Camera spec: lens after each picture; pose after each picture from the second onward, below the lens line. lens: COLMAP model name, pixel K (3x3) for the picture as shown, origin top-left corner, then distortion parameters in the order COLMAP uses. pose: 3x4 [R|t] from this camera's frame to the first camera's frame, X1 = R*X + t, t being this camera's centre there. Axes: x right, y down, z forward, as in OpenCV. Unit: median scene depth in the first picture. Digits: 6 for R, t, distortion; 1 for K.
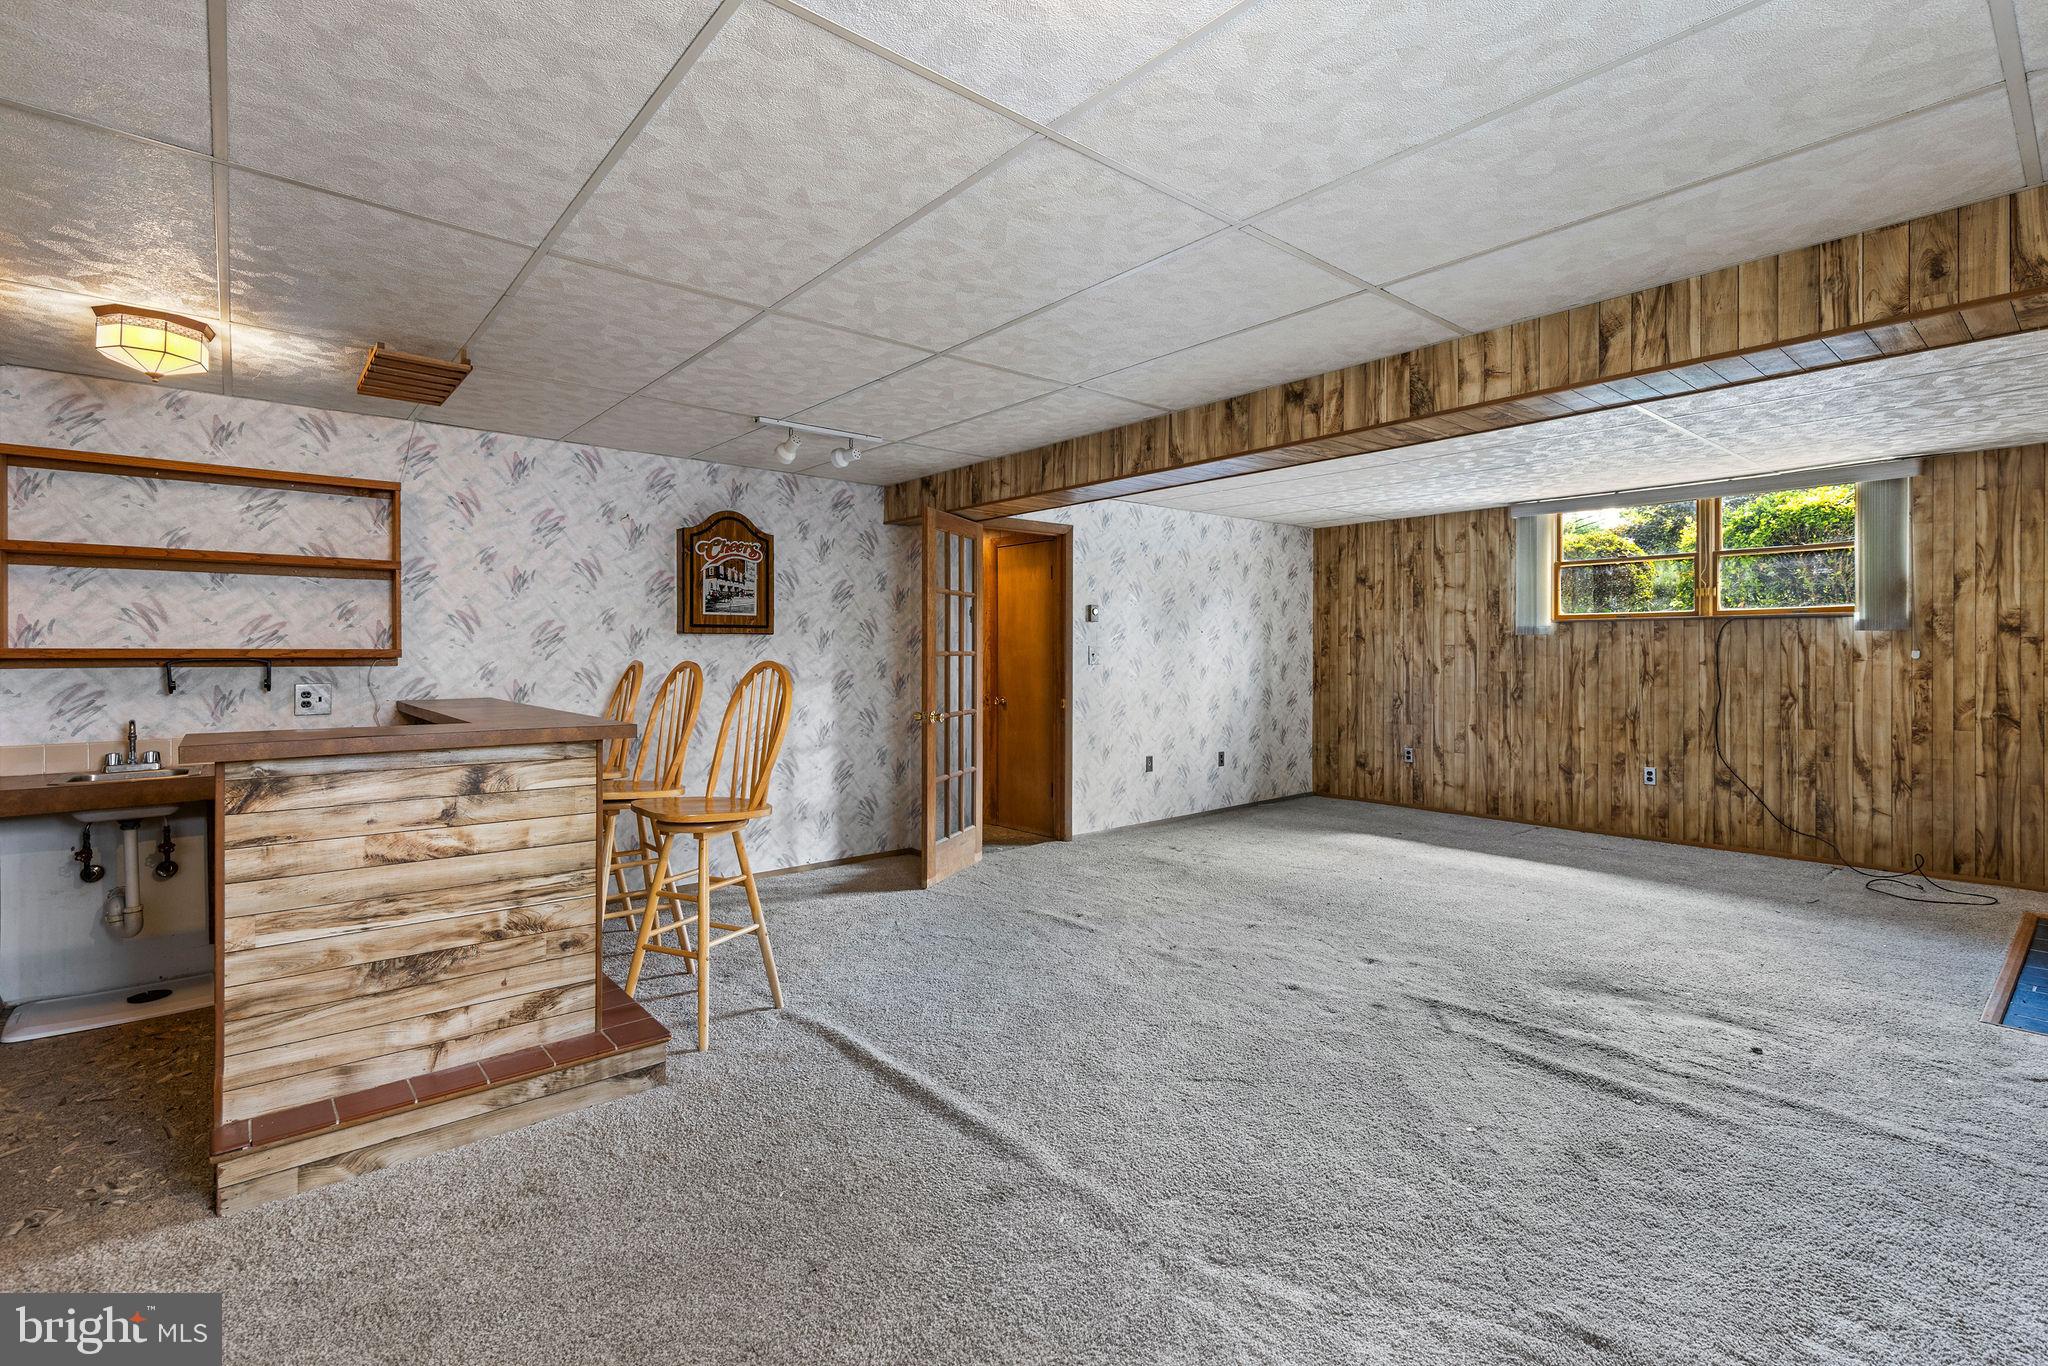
lens RADIAL K [[934.0, 0, 1027.4], [0, 934.0, 639.9], [0, 0, 1]] dist [0.008621, -0.001129]
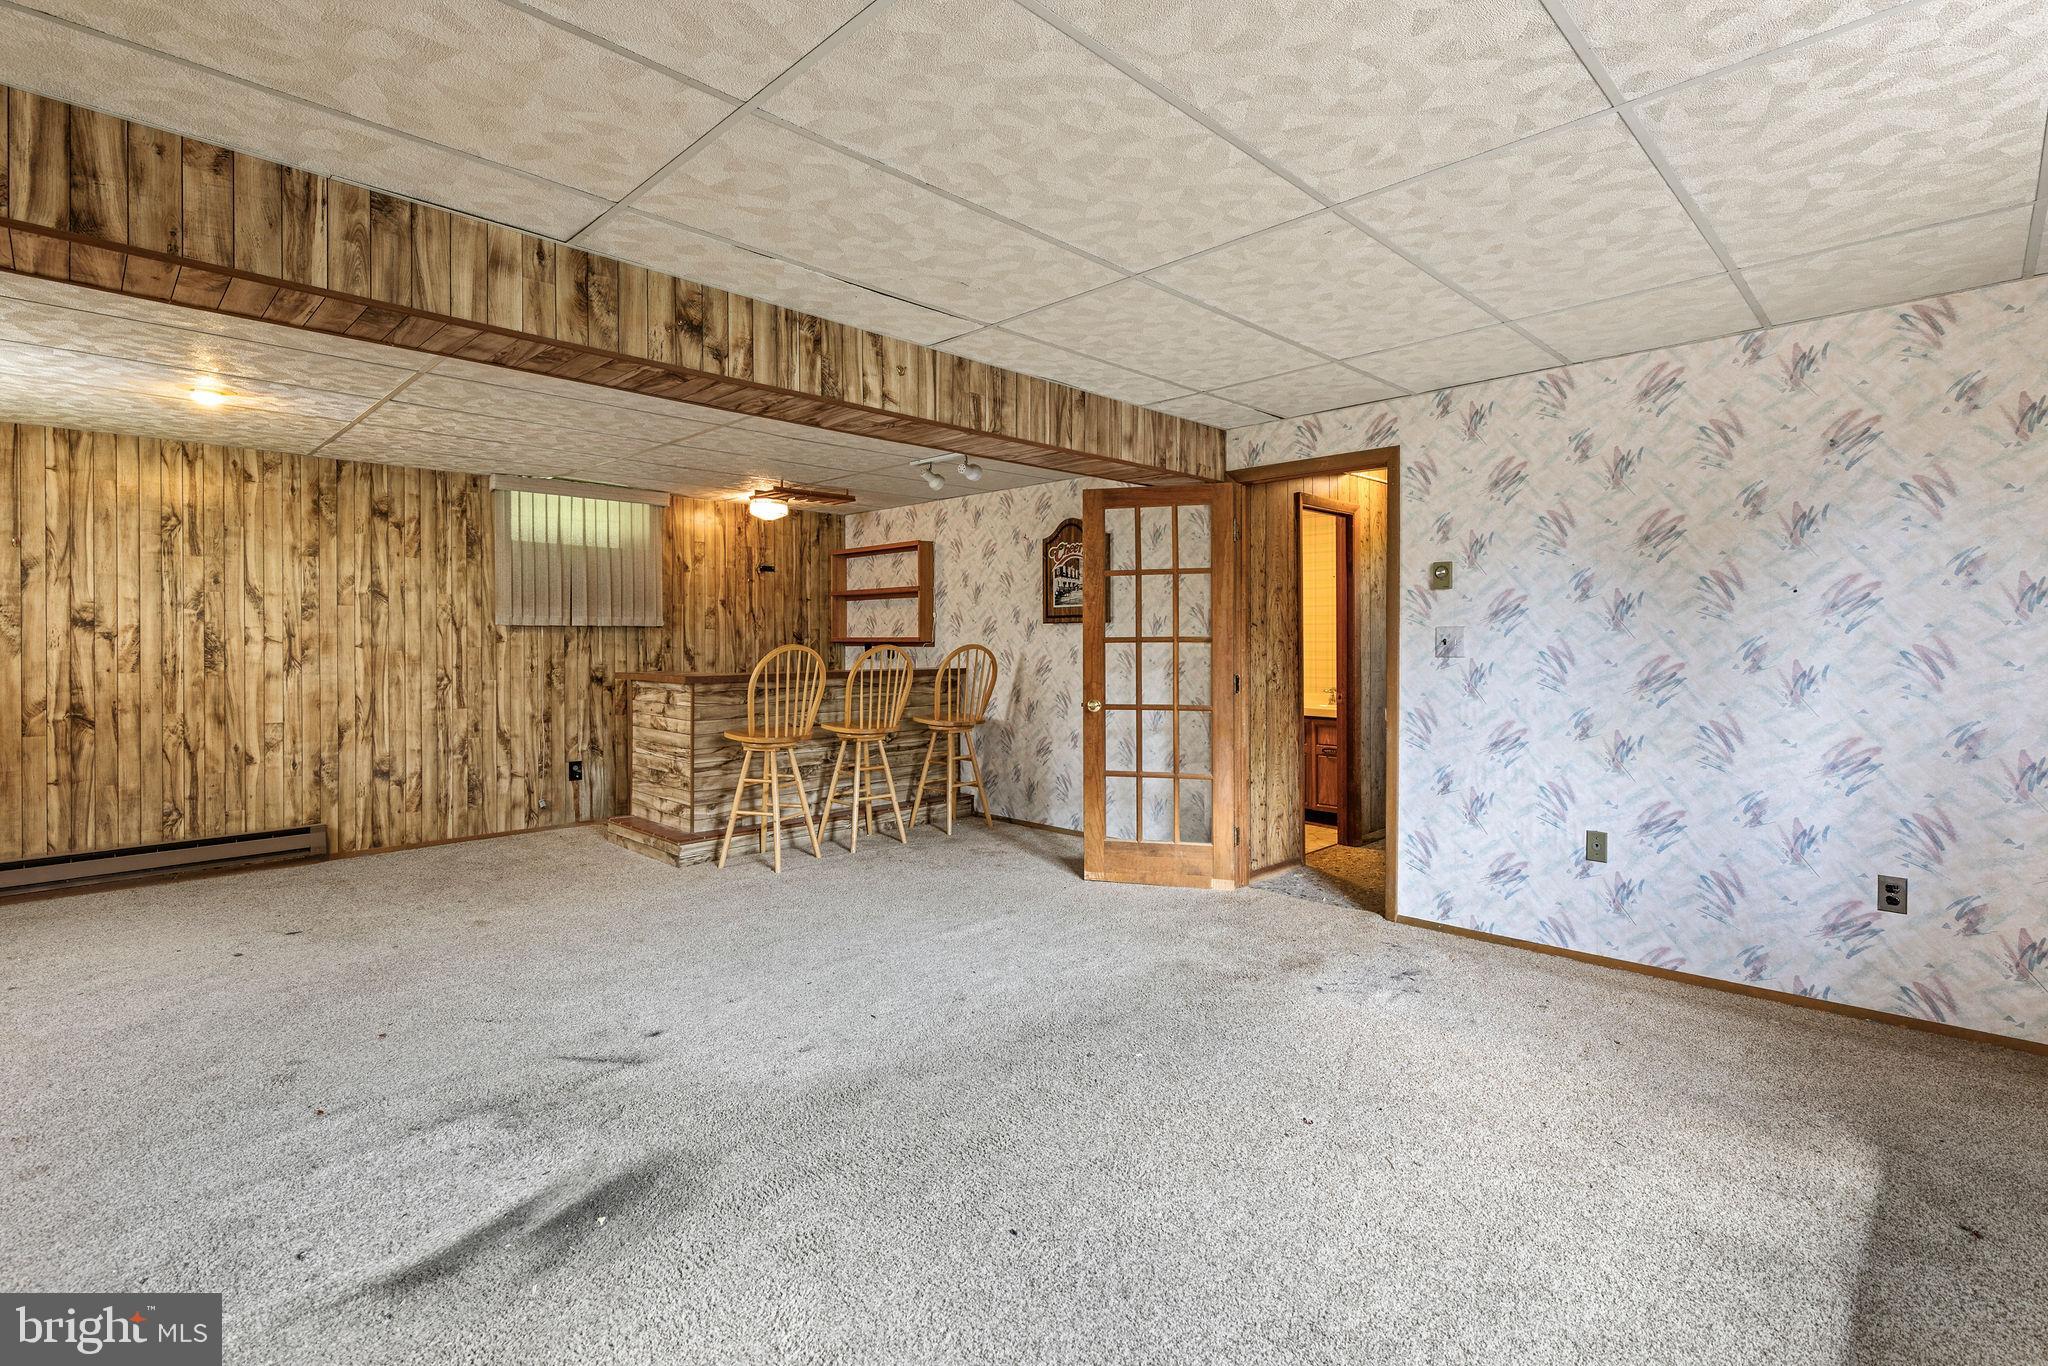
lens RADIAL K [[934.0, 0, 1027.4], [0, 934.0, 639.9], [0, 0, 1]] dist [0.008621, -0.001129]
pose [[0.086978, 0.000393, -0.996210, 1.006698], [0.014667, 0.999891, 0.001675, 0.014548], [0.996102, -0.014757, 0.086963, 1.001448]]
